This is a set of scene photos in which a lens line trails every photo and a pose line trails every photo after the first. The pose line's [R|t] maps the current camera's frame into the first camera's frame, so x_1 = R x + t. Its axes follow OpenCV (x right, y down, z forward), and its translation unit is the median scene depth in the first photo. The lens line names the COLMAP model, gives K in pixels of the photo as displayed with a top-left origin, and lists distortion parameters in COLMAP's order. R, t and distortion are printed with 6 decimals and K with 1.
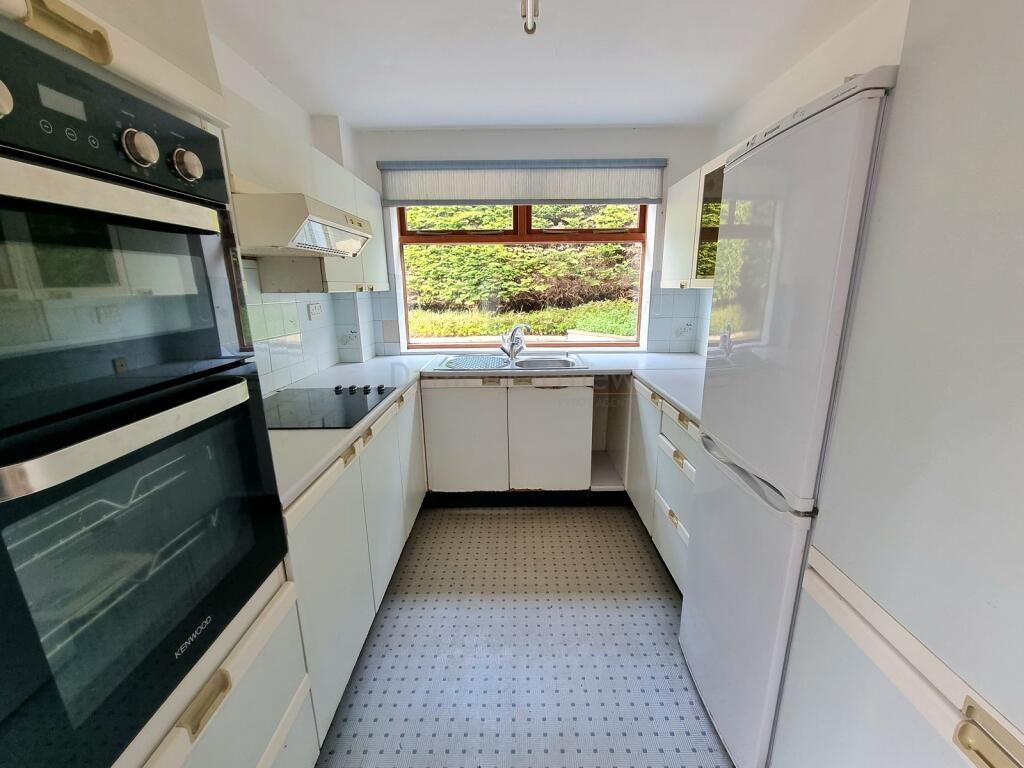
lens RADIAL K [[428.7, 0, 511.9], [0, 428.7, 392.0], [0, 0, 1]] dist [-0.000273, -0.003289]
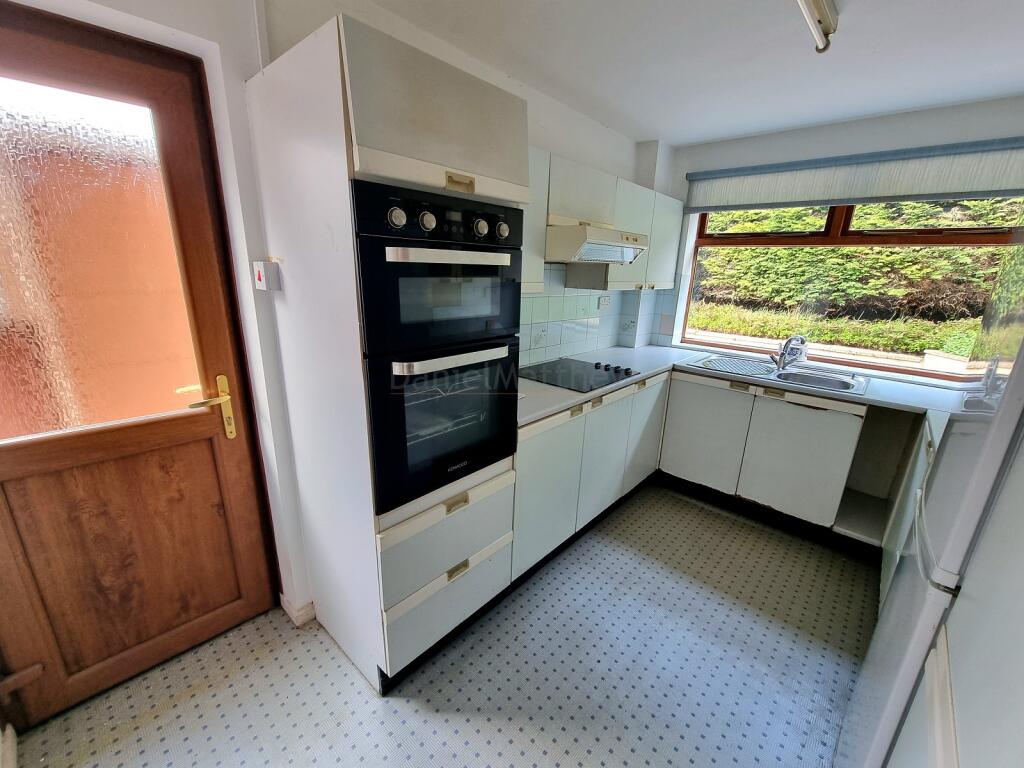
lens RADIAL K [[415.8, 0, 512.0], [0, 415.8, 384.0], [0, 0, 1]] dist [0.001186, 0.000237]
pose [[0.739338, 0.213494, -0.638592, 0.155664], [-0.201084, 0.975130, 0.093199, -0.011000], [0.642608, 0.059505, 0.763881, -0.090164]]
